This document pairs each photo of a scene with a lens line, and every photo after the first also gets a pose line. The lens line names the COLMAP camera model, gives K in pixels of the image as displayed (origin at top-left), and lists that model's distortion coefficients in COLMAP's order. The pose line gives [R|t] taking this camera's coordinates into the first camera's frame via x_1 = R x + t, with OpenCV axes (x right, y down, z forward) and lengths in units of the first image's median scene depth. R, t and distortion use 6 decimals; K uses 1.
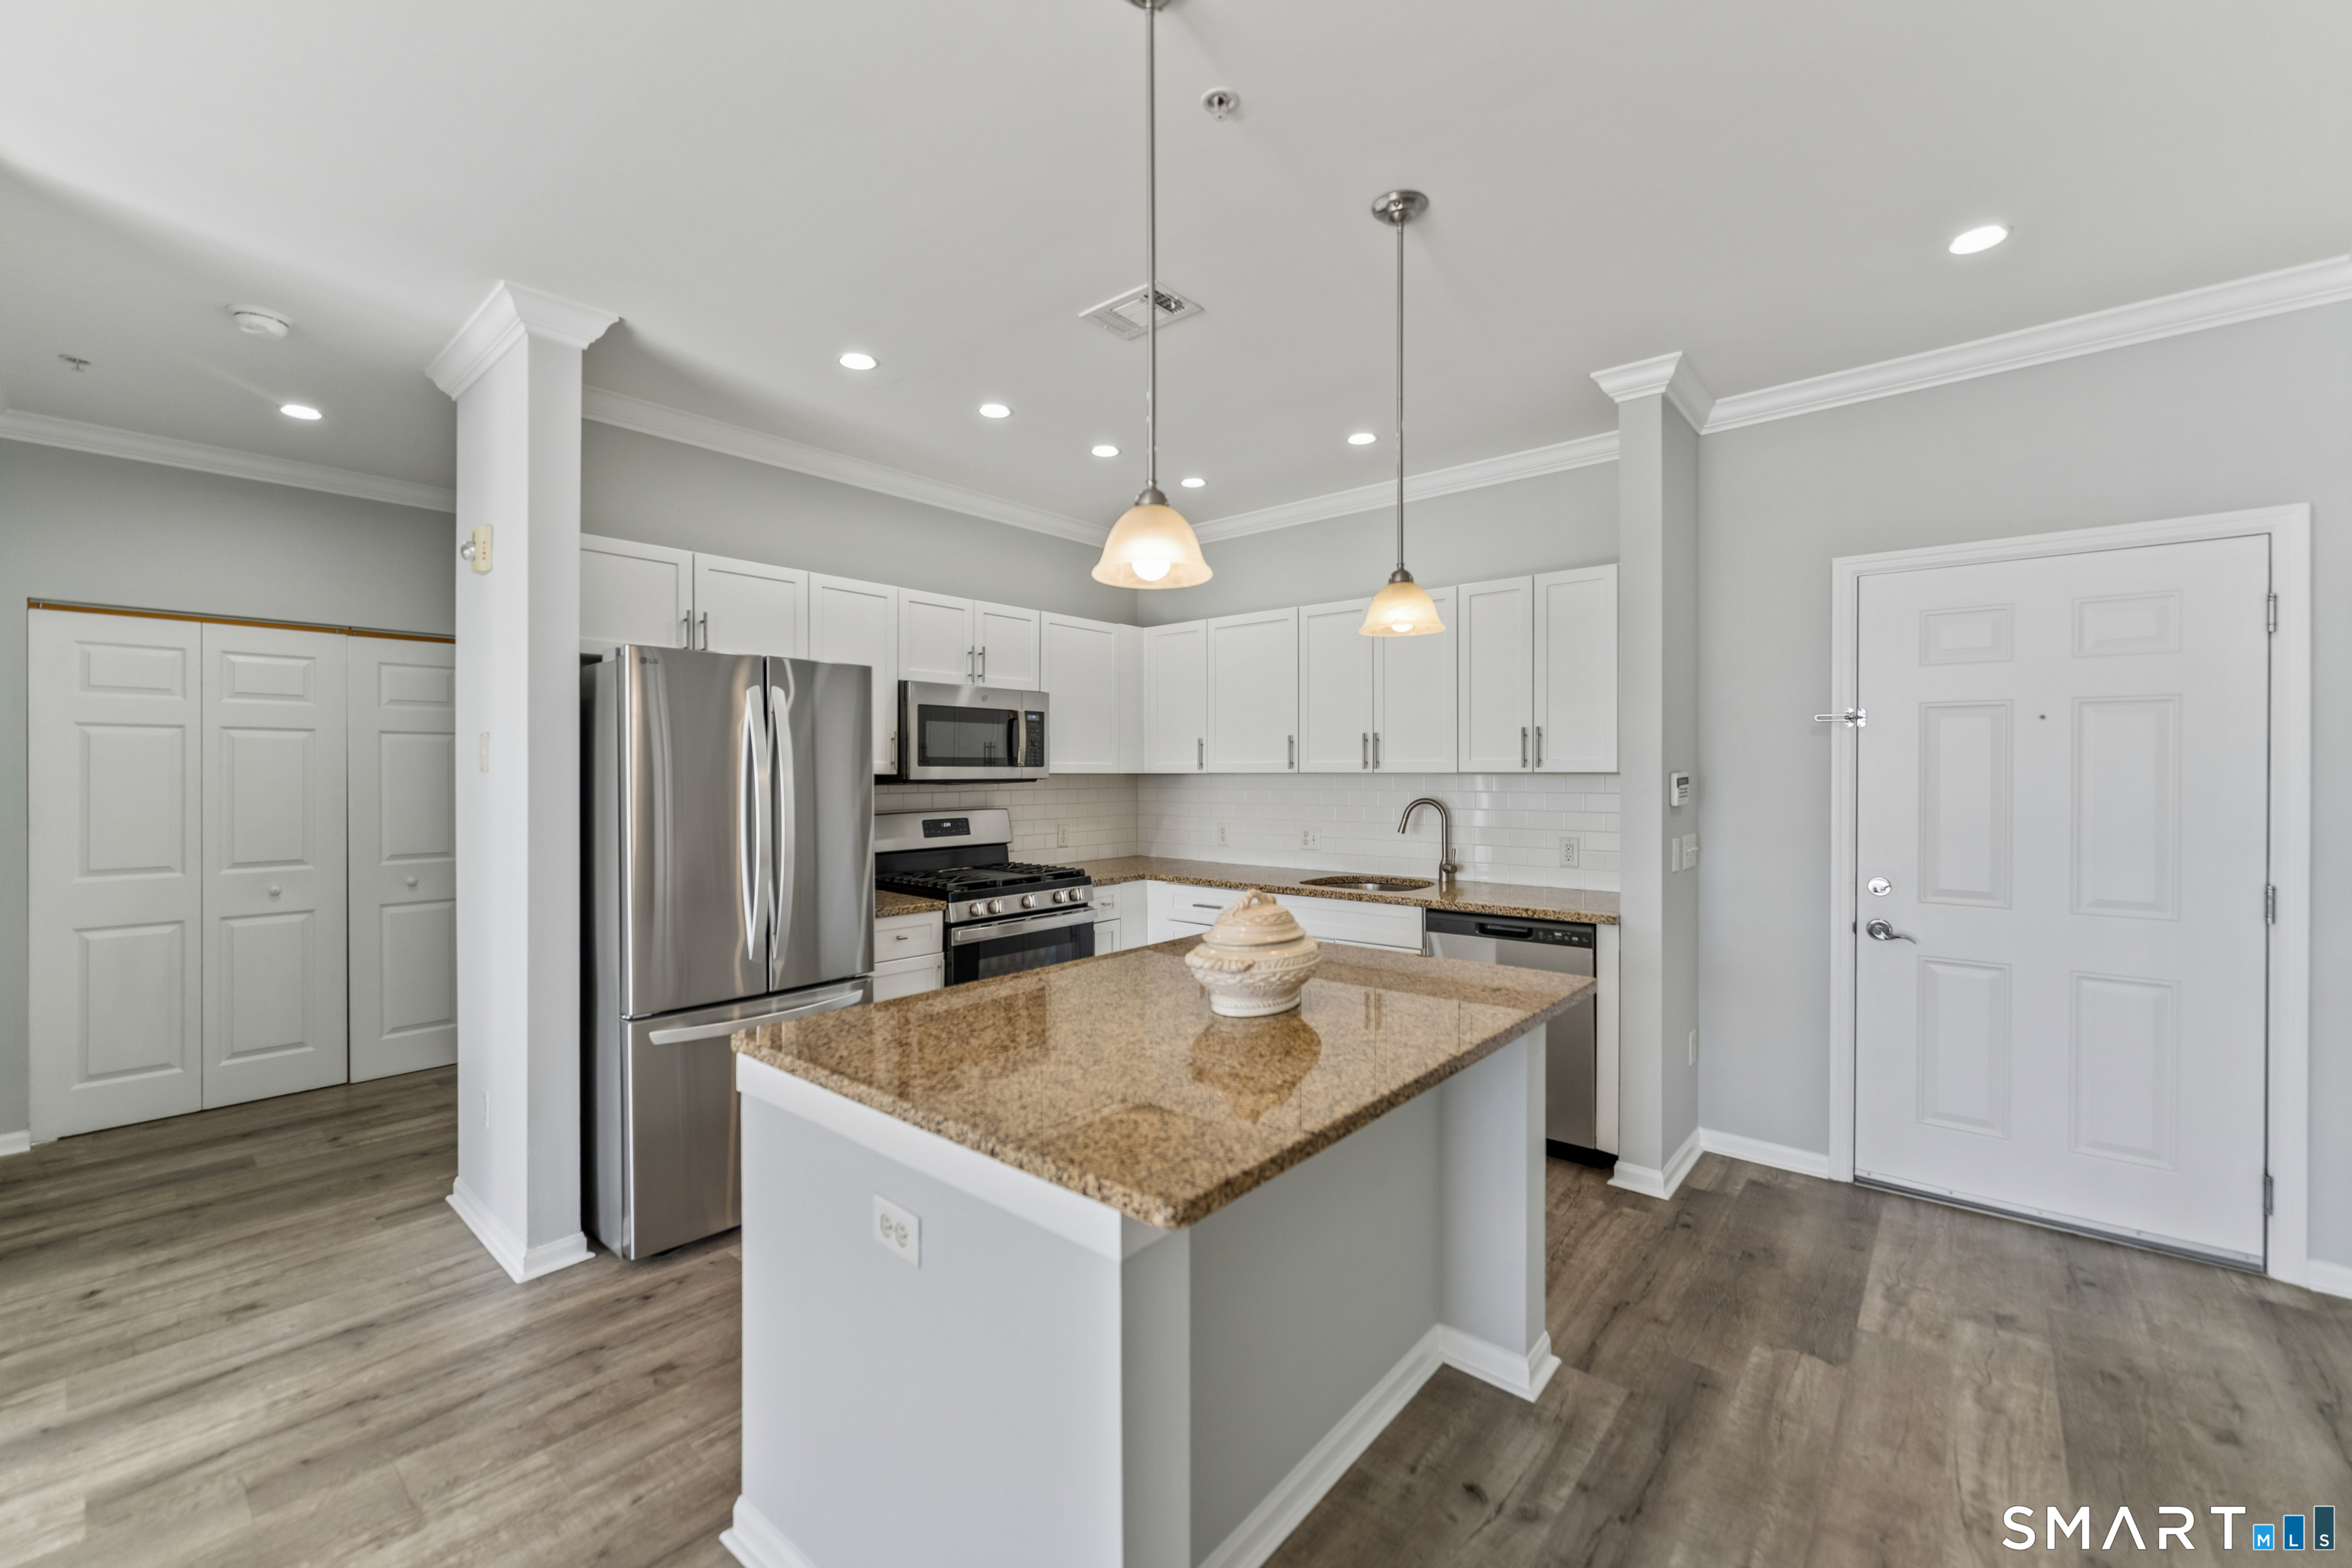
lens RADIAL K [[942.1, 0, 1173.0], [0, 942.1, 781.1], [0, 0, 1]] dist [-0.003649, -0.000164]
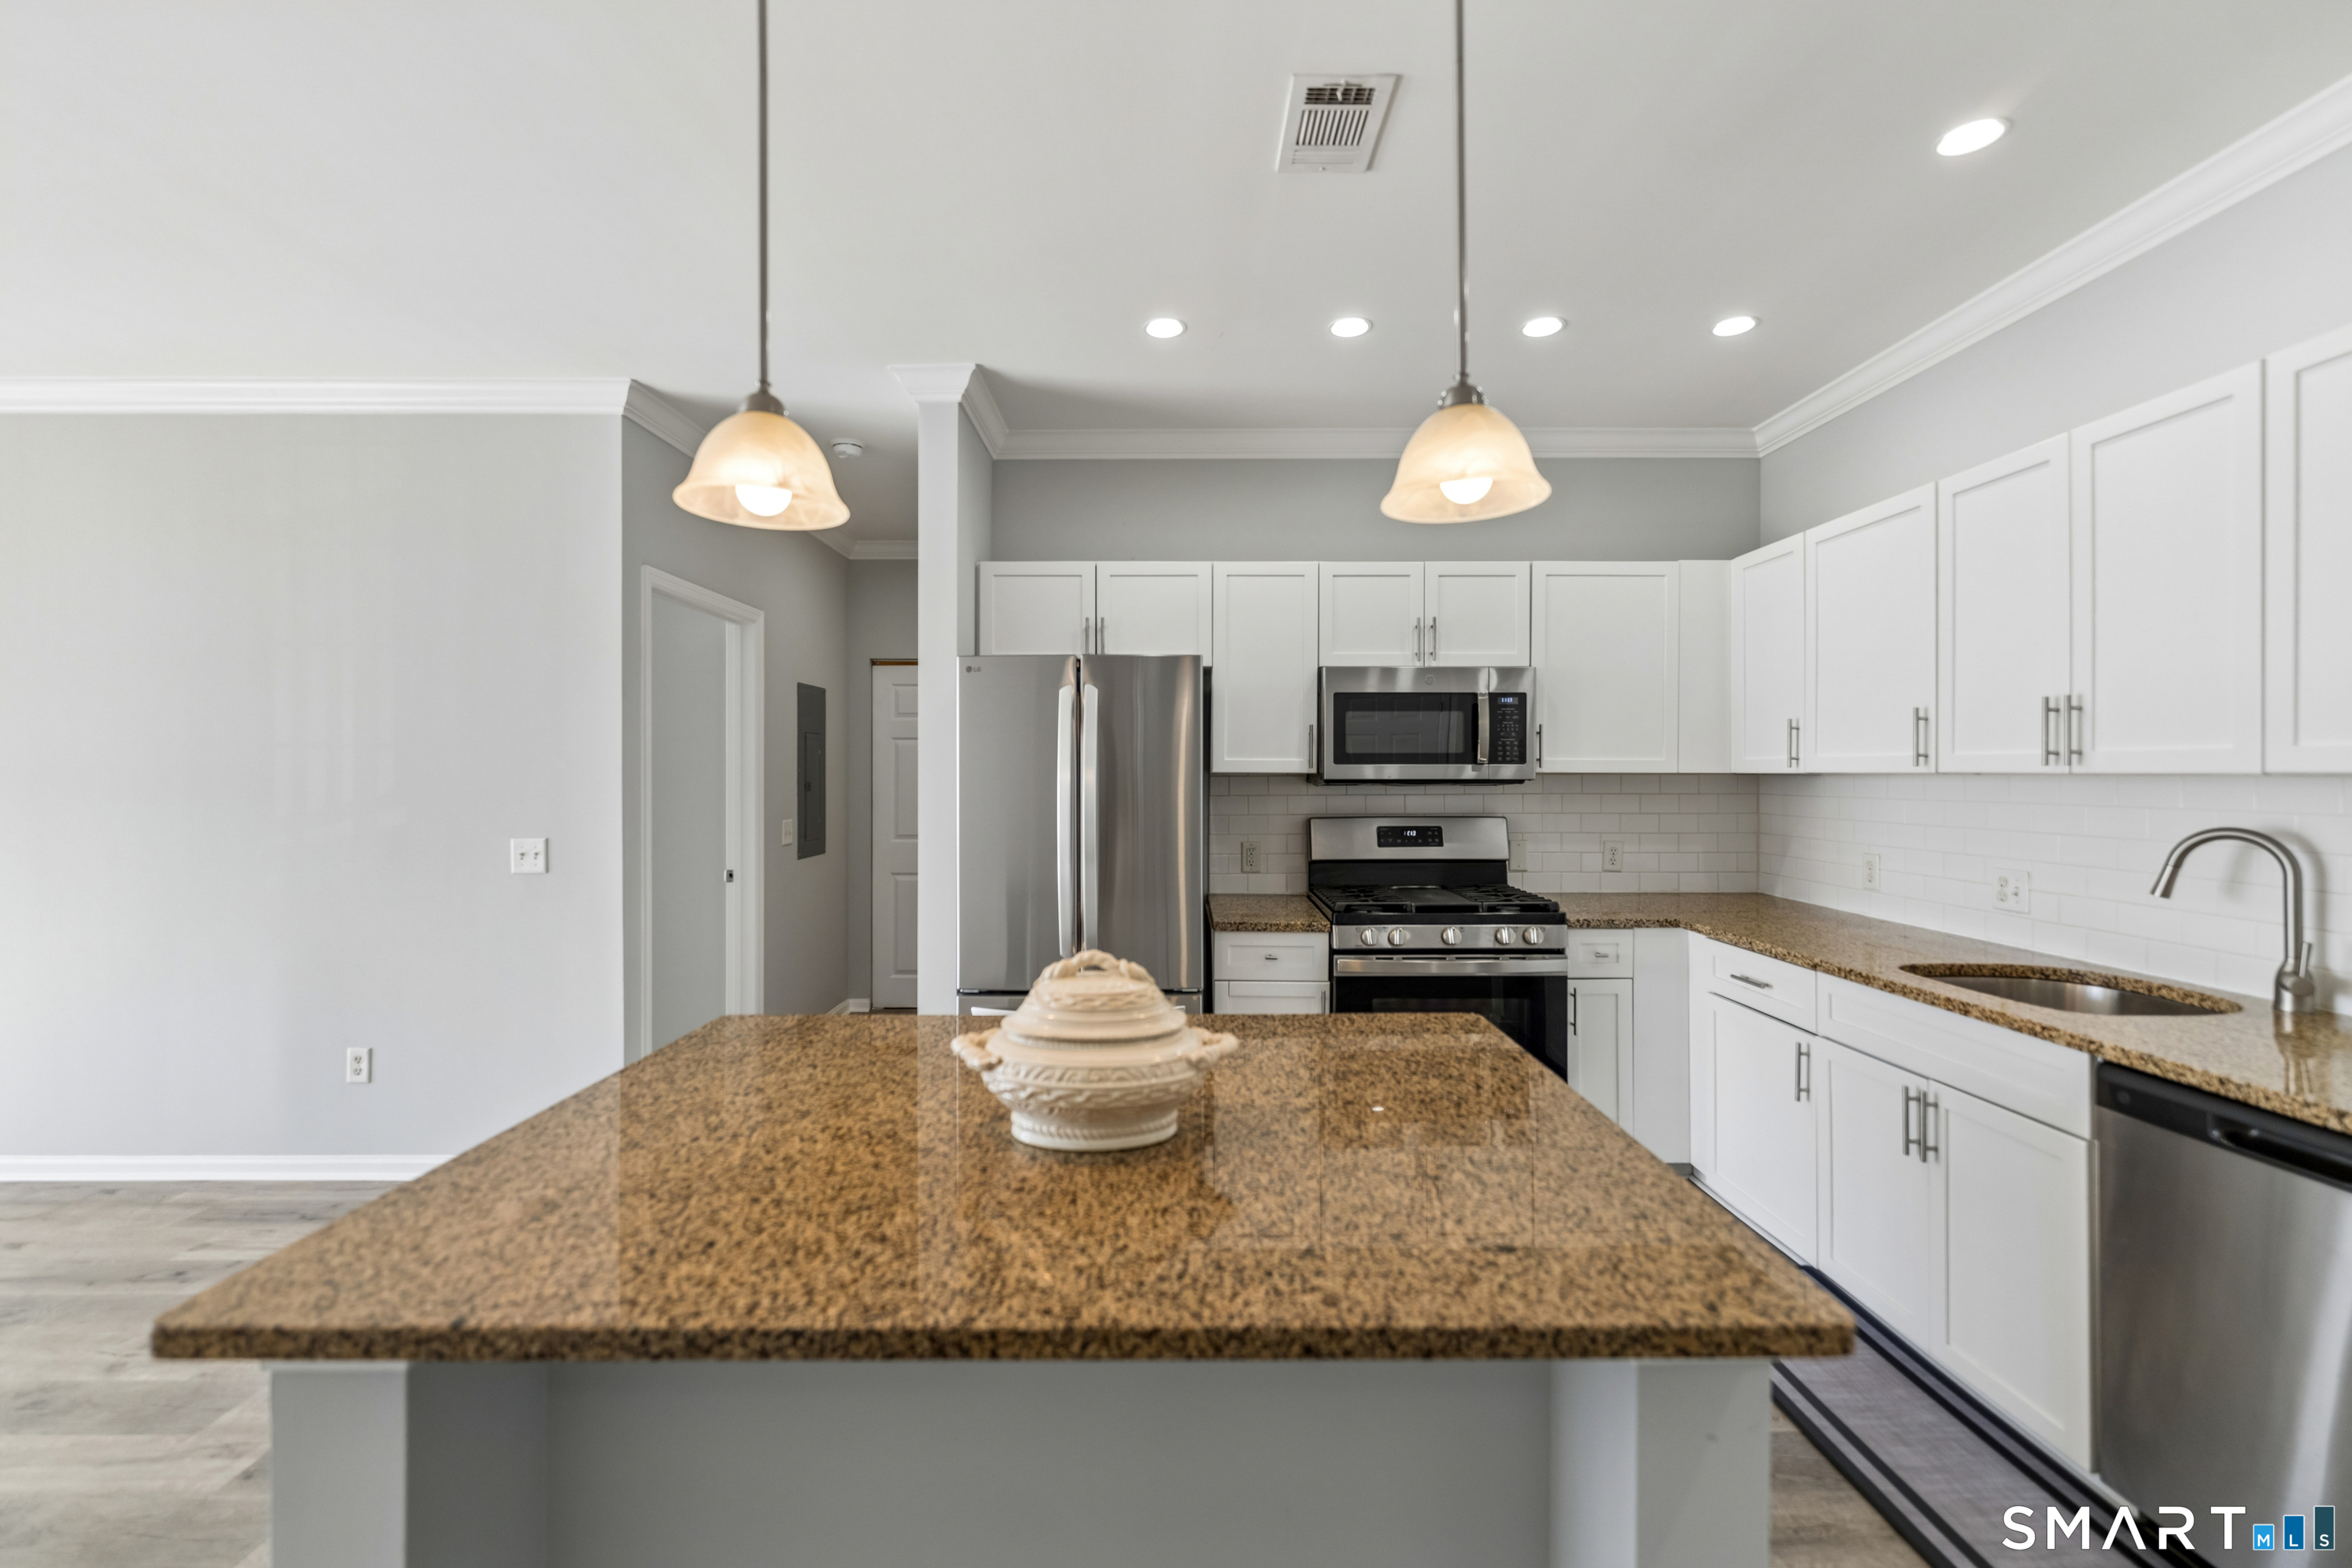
lens RADIAL K [[970.7, 0, 1173.6], [0, 970.7, 772.9], [0, 0, 1]] dist [-0.003316, 0.000311]
pose [[0.650452, 0.002380, -0.759544, 0.291009], [-0.009603, 0.999941, -0.005090, -0.001309], [0.759487, 0.010605, 0.650437, 0.282863]]
